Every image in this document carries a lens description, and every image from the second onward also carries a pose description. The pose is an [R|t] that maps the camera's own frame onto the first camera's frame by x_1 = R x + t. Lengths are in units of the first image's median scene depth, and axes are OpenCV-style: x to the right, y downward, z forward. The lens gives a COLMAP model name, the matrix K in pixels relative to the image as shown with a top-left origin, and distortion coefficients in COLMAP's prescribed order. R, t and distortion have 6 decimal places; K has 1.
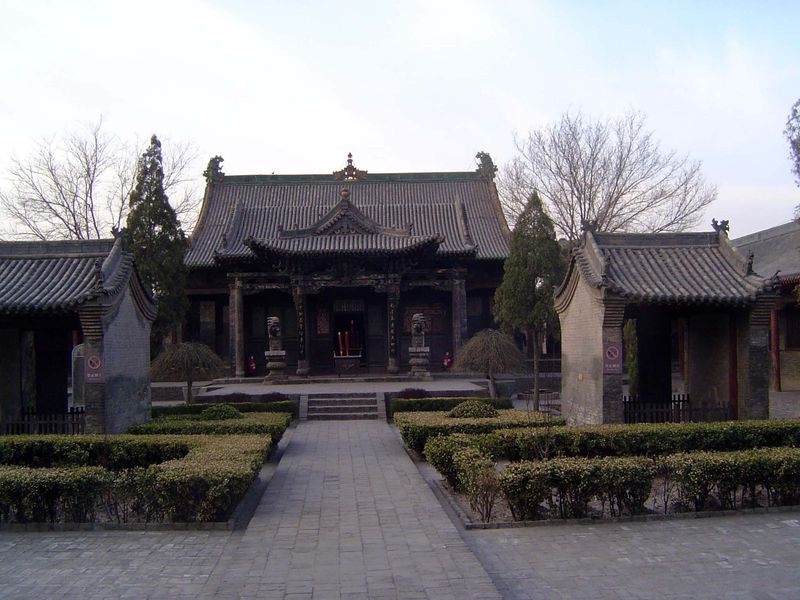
lens RADIAL K [[911.7, 0, 400.0], [0, 911.7, 300.2], [0, 0, 1]] dist [0.004879, 0.000000]
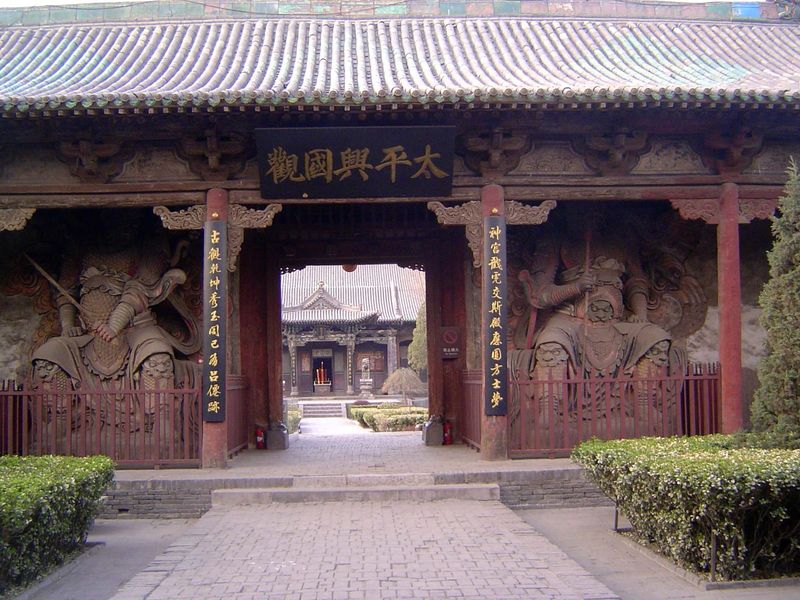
lens RADIAL K [[911.7, 0, 400.5], [0, 911.7, 300.8], [0, 0, 1]] dist [0.004879, 0.000000]
pose [[0.998843, 0.004546, 0.047865, 0.003337], [-0.002678, 0.999236, -0.038999, -0.024370], [-0.048005, 0.038826, 0.998092, -0.629492]]
